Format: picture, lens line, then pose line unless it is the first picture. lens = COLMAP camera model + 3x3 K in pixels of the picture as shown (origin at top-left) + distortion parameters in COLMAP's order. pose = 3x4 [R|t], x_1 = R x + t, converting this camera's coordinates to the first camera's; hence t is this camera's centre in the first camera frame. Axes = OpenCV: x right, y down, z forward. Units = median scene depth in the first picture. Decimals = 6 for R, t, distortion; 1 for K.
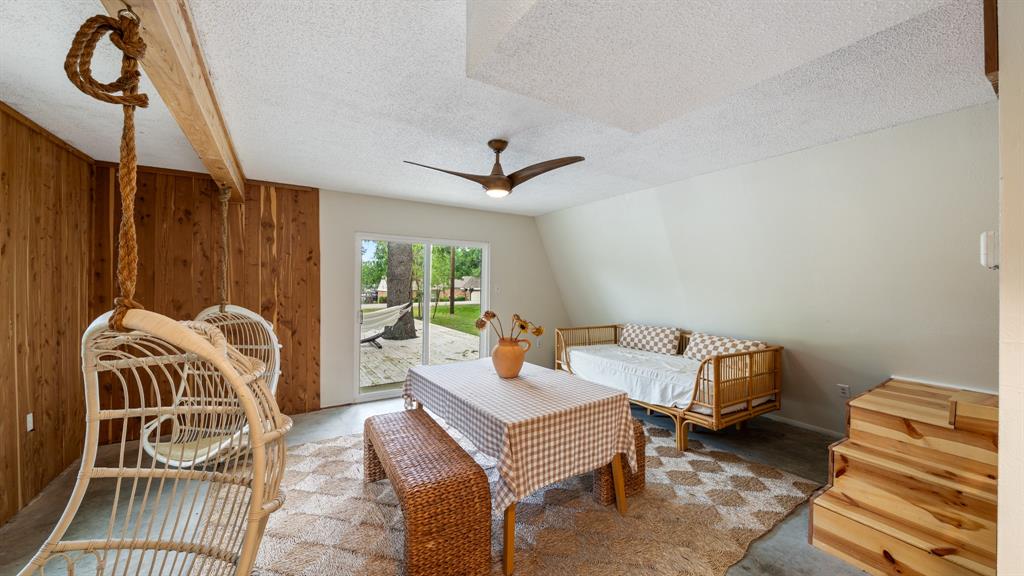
lens RADIAL K [[357.0, 0, 512.0], [0, 357.0, 288.0], [0, 0, 1]] dist [-0.001580, -0.000247]
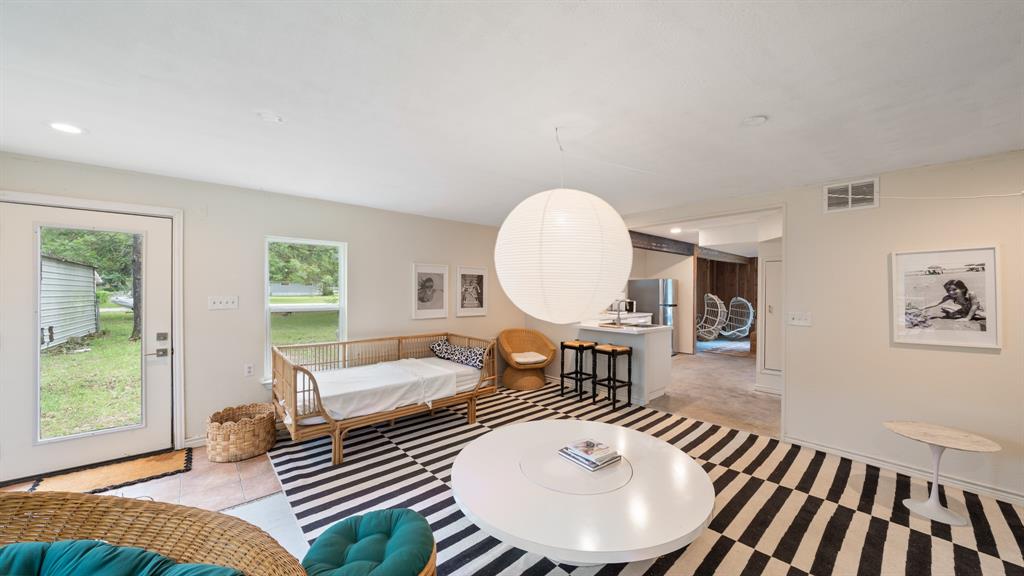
lens RADIAL K [[367.6, 0, 509.8], [0, 367.6, 293.9], [0, 0, 1]] dist [-0.000324, -0.000038]
pose [[0.152987, 0.003899, -0.988221, 2.412182], [-0.011645, 0.999930, 0.002142, 0.032625], [0.988160, 0.011180, 0.153022, -1.768455]]
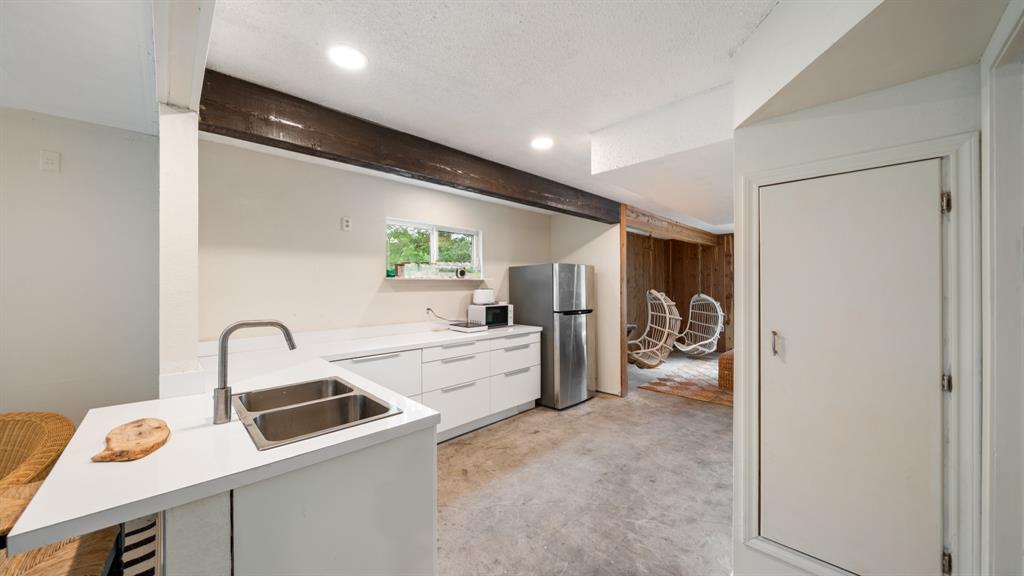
lens RADIAL K [[357.0, 0, 512.0], [0, 357.0, 288.0], [0, 0, 1]] dist [-0.001580, -0.000247]
pose [[0.201295, -0.006918, -0.979506, 1.270290], [-0.000286, 0.999975, -0.007122, 0.023693], [0.979531, 0.001713, 0.201287, -0.719373]]
